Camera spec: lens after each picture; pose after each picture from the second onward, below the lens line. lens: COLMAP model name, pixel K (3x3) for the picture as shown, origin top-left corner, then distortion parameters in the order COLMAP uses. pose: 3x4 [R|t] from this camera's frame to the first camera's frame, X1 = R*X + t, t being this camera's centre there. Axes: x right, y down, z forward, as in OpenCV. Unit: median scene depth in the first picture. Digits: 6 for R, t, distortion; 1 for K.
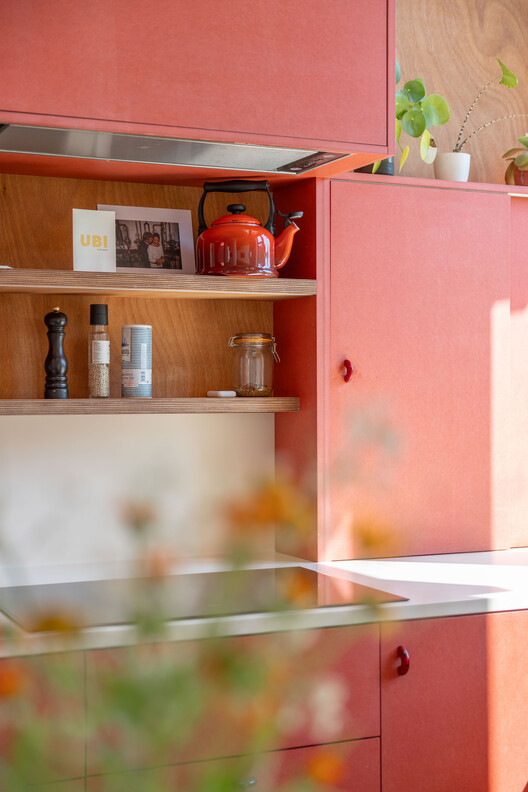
lens RADIAL K [[1248.6, 0, 264.2], [0, 1248.6, 398.8], [0, 0, 1]] dist [0.006286, 0.000000]
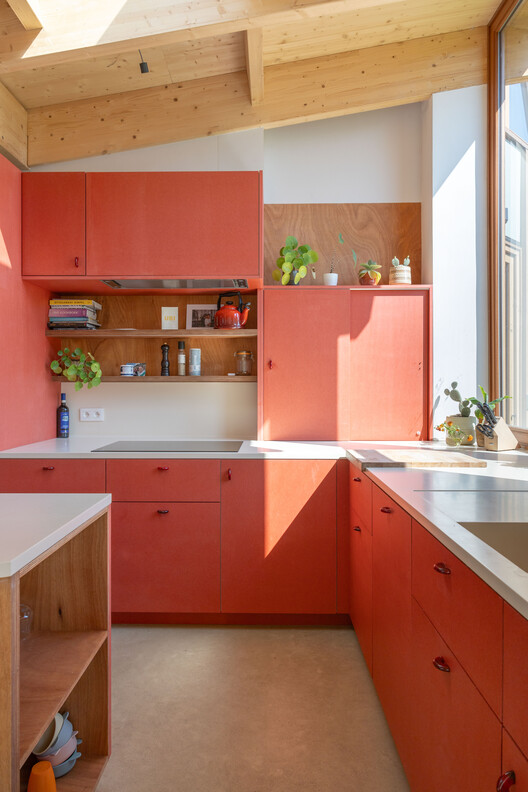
lens RADIAL K [[542.9, 0, 263.2], [0, 542.9, 388.7], [0, 0, 1]] dist [-0.001813, -0.000233]
pose [[0.904294, 0.008026, -0.426836, 0.527951], [-0.004818, 0.999951, 0.008594, 0.016117], [0.426884, -0.005715, 0.904288, 0.006834]]
